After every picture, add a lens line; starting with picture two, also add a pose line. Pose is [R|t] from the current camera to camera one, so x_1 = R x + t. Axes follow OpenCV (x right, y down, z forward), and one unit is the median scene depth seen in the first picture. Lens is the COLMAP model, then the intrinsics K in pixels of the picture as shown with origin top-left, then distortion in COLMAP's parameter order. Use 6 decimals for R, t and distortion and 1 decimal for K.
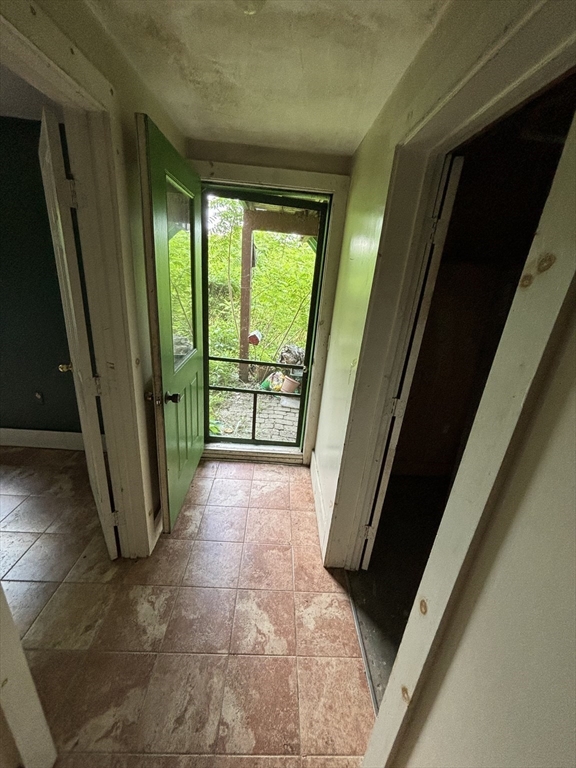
lens RADIAL K [[309.7, 0, 288.0], [0, 309.7, 384.0], [0, 0, 1]] dist [-0.002314, -0.000290]
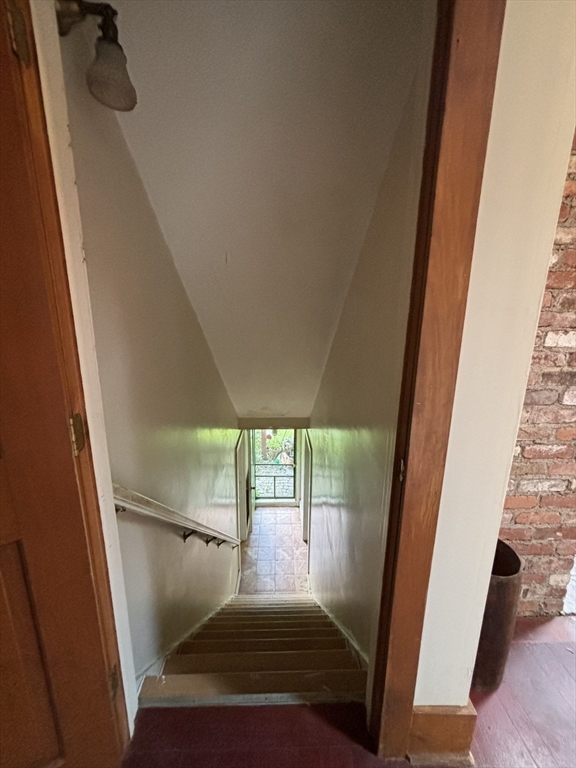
lens RADIAL K [[309.7, 0, 288.0], [0, 309.7, 384.0], [0, 0, 1]] dist [-0.002314, -0.000290]
pose [[0.997186, -0.074188, -0.010816, 0.076587], [0.072044, 0.988144, -0.135580, -0.347297], [0.020746, 0.134419, 0.990707, -1.467475]]
